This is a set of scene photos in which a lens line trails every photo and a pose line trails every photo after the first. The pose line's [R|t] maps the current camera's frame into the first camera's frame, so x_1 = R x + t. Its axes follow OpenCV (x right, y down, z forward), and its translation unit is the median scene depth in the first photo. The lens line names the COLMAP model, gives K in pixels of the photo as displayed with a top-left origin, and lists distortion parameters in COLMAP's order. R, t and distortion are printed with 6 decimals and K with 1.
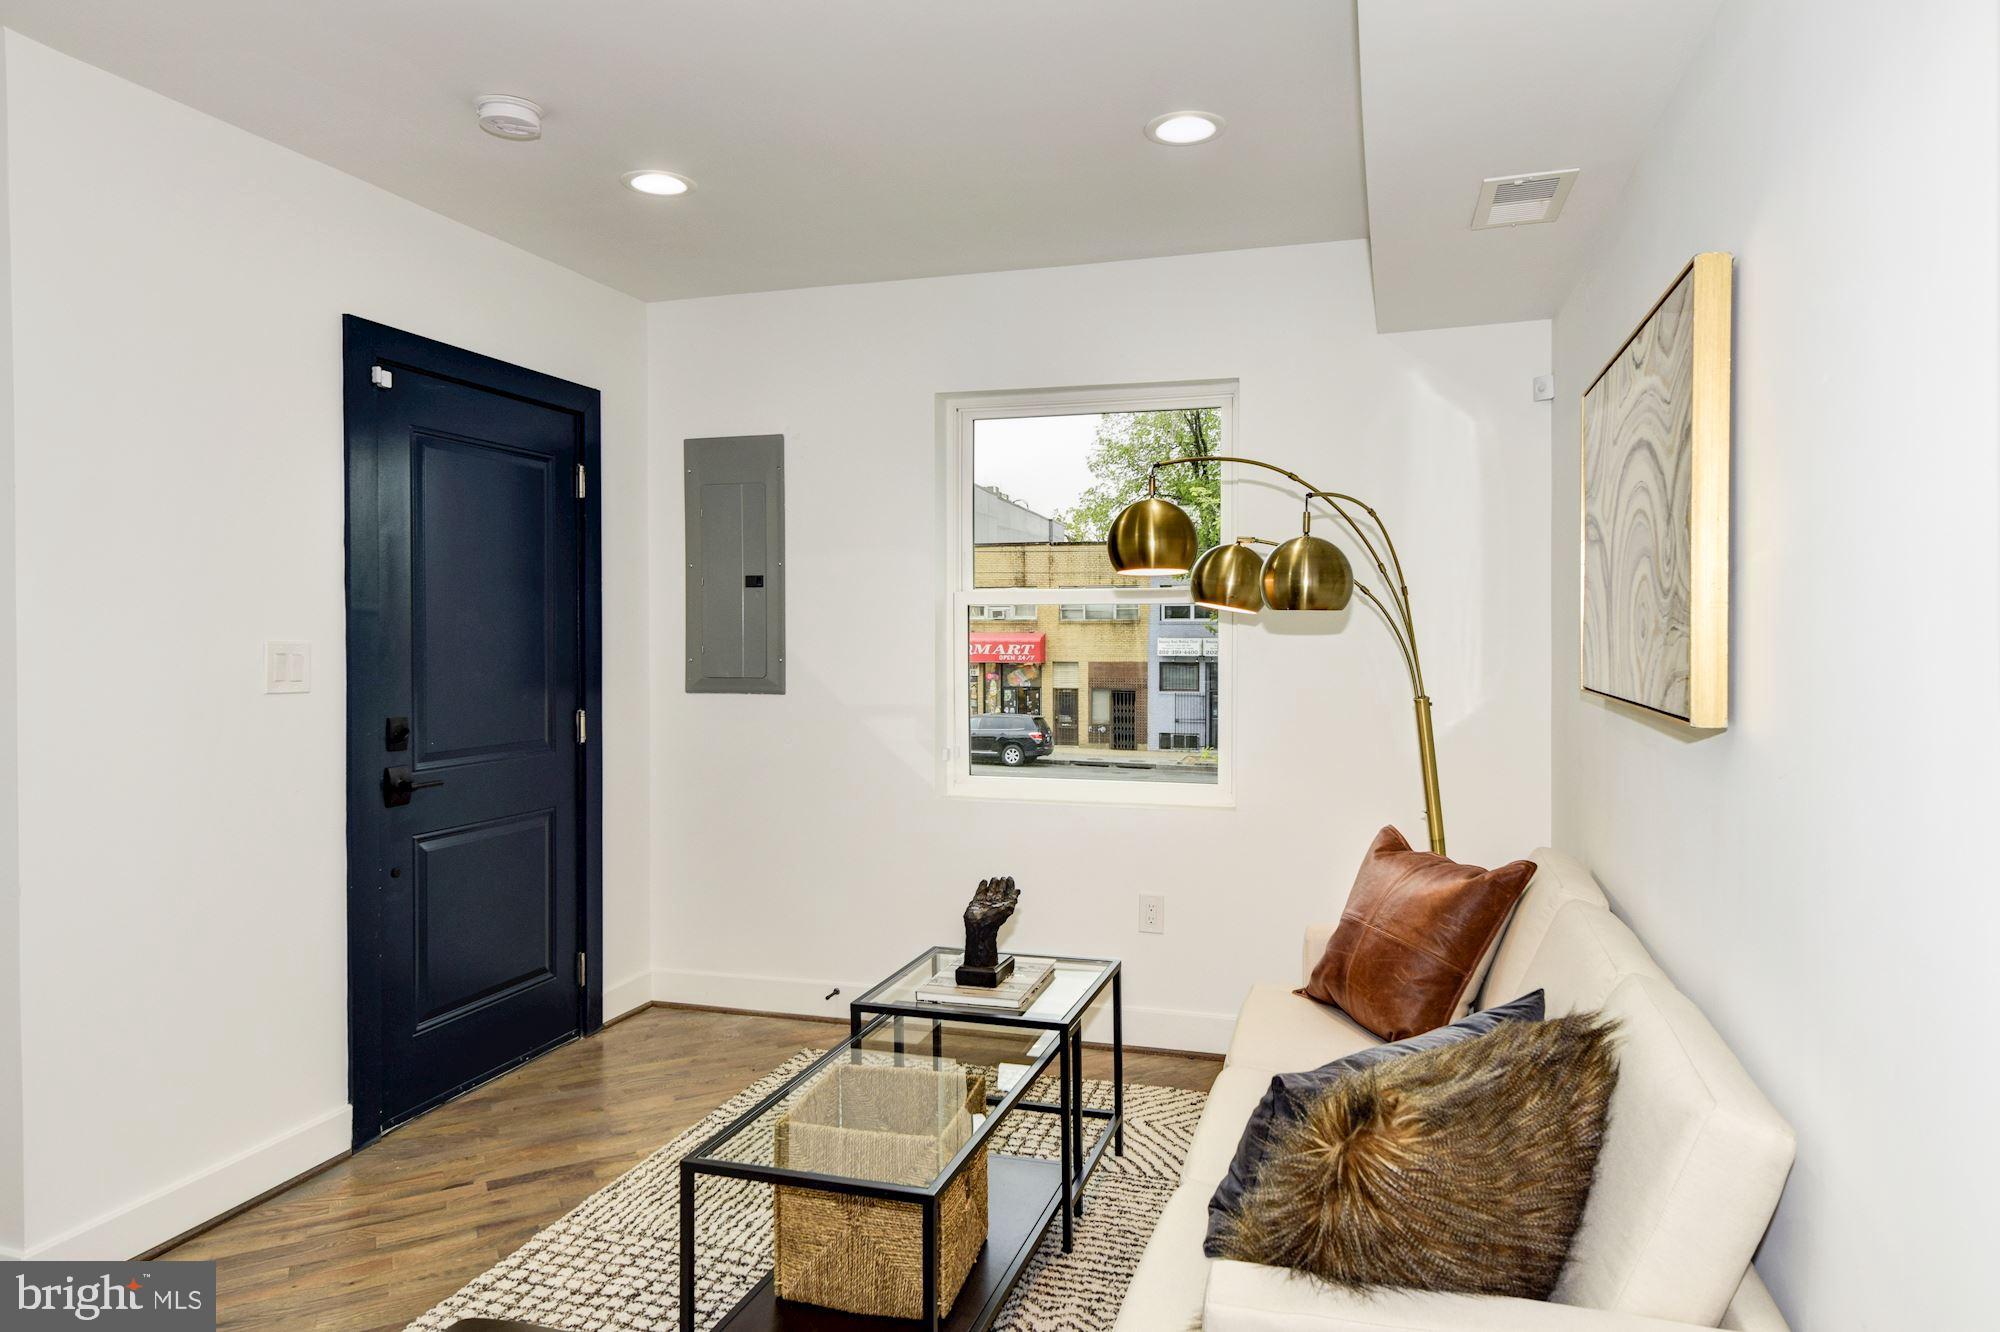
lens RADIAL K [[1198.2, 0, 1000.5], [0, 1198.2, 657.4], [0, 0, 1]] dist [0.012648, -0.002366]
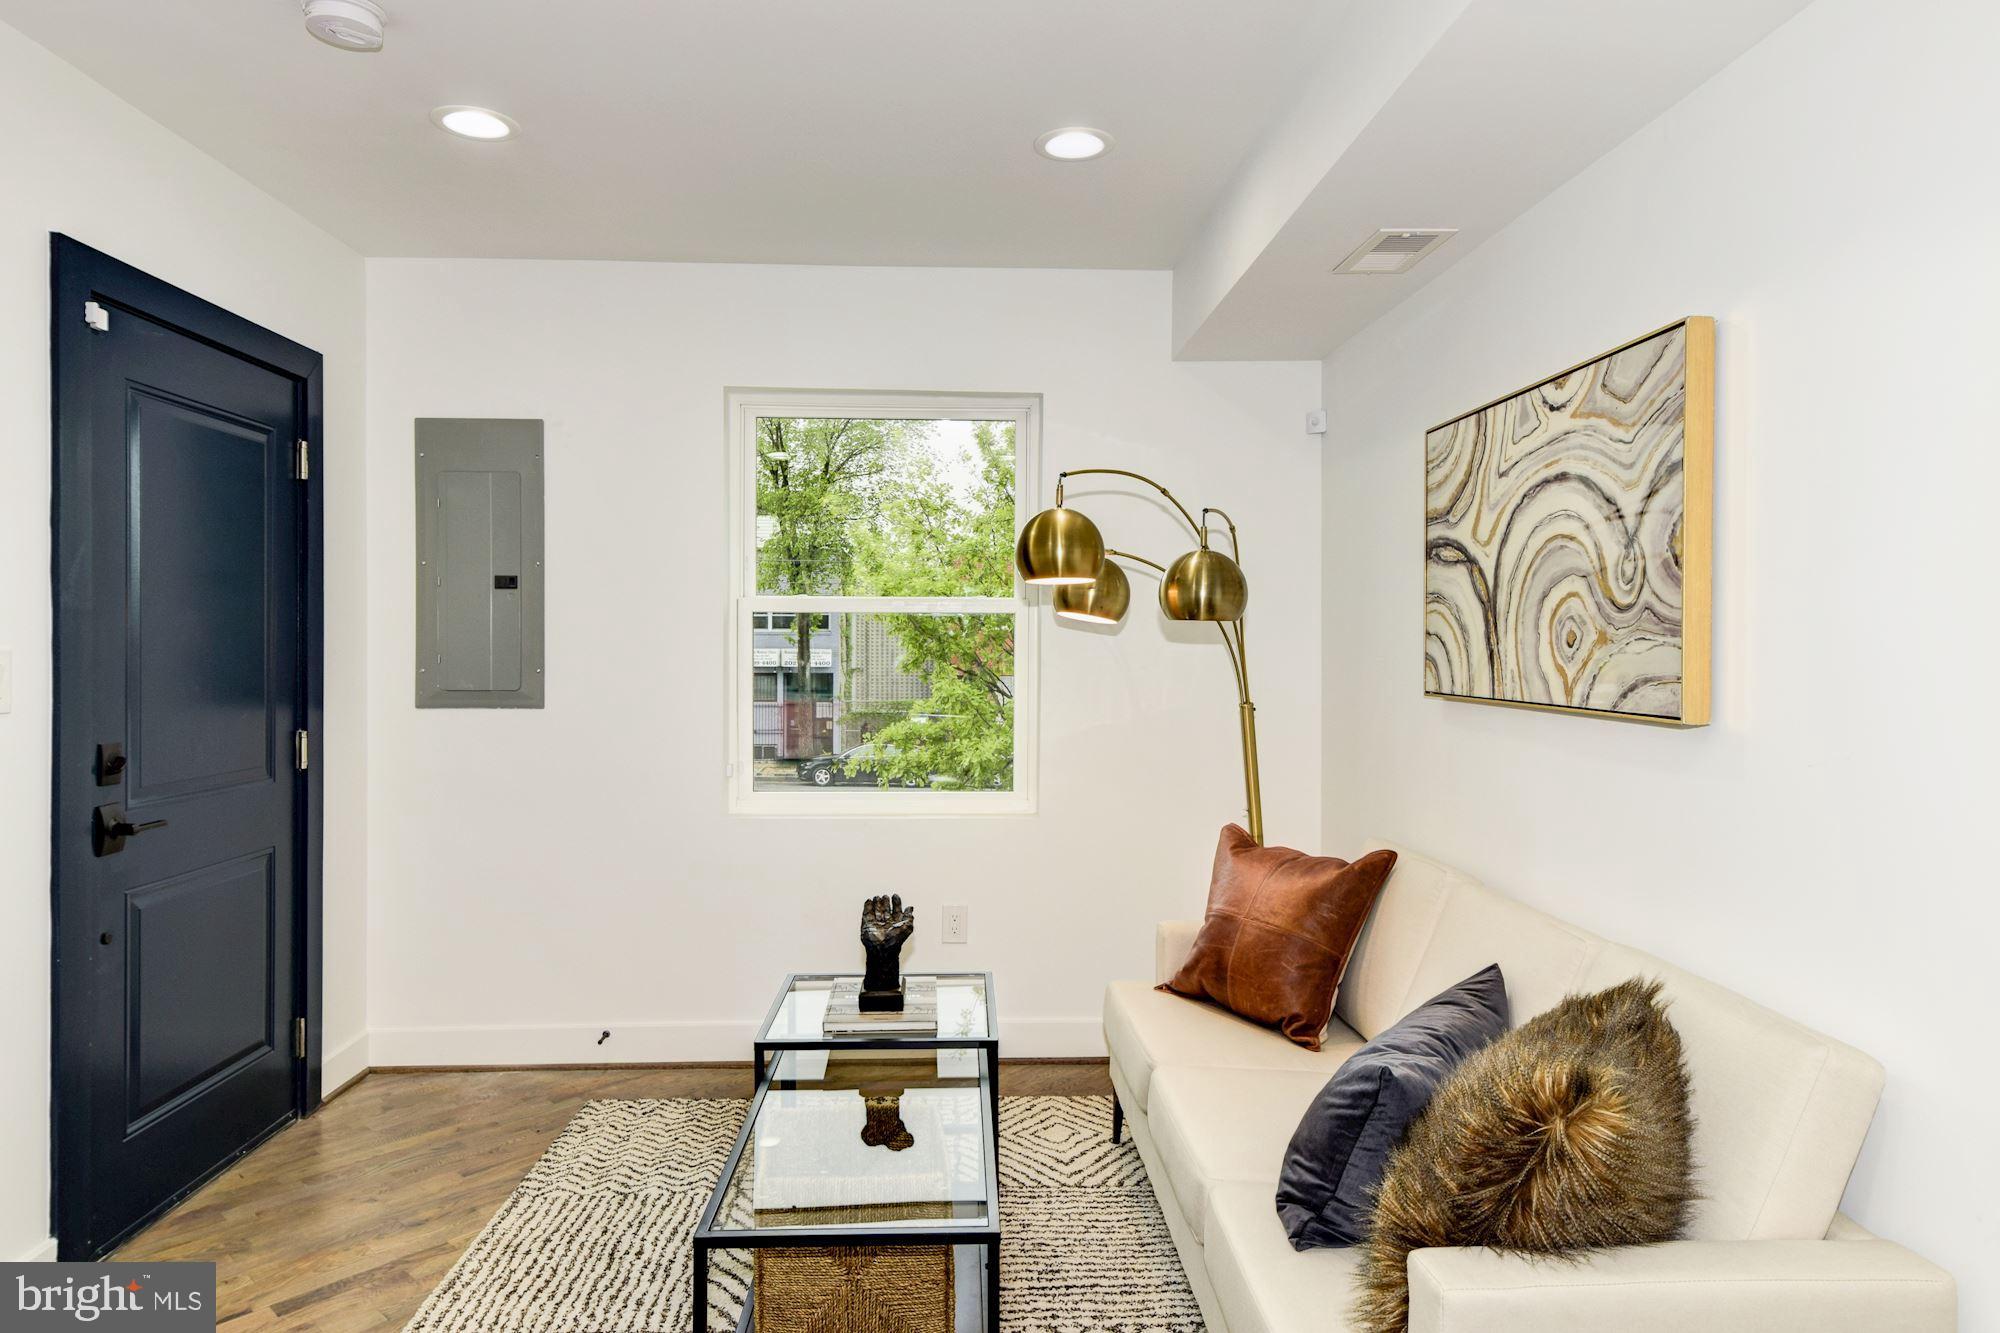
lens RADIAL K [[1198.2, 0, 998.3], [0, 1198.2, 660.9], [0, 0, 1]] dist [0.012648, -0.002366]
pose [[0.948569, -0.000119, 0.316571, -0.214260], [0.001972, 0.999983, -0.005532, 0.001027], [-0.316565, 0.005872, 0.948553, 0.058579]]
